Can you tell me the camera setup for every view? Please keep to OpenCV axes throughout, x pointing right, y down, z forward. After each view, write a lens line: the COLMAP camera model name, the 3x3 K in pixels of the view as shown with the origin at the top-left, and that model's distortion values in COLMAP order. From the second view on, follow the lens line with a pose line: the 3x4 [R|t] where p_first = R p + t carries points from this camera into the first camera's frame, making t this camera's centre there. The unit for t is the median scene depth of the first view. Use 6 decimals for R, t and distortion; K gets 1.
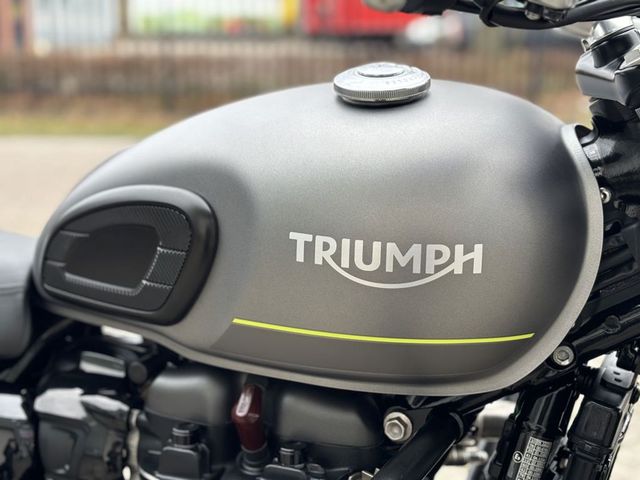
lens RADIAL K [[1023.3, 0, 320.0], [0, 1023.3, 240.0], [0, 0, 1]] dist [0.004122, 0.007026]
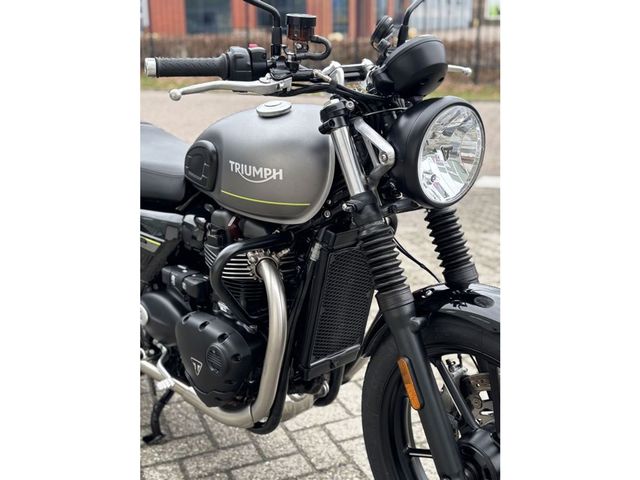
lens RADIAL K [[948.4, 0, 320.0], [0, 948.4, 240.0], [0, 0, 1]] dist [-0.000180, -0.004117]
pose [[0.863163, 0.107731, -0.493299, 1.574462], [-0.074208, 0.993431, 0.087107, -0.038375], [0.499442, -0.038581, 0.865488, -1.246544]]
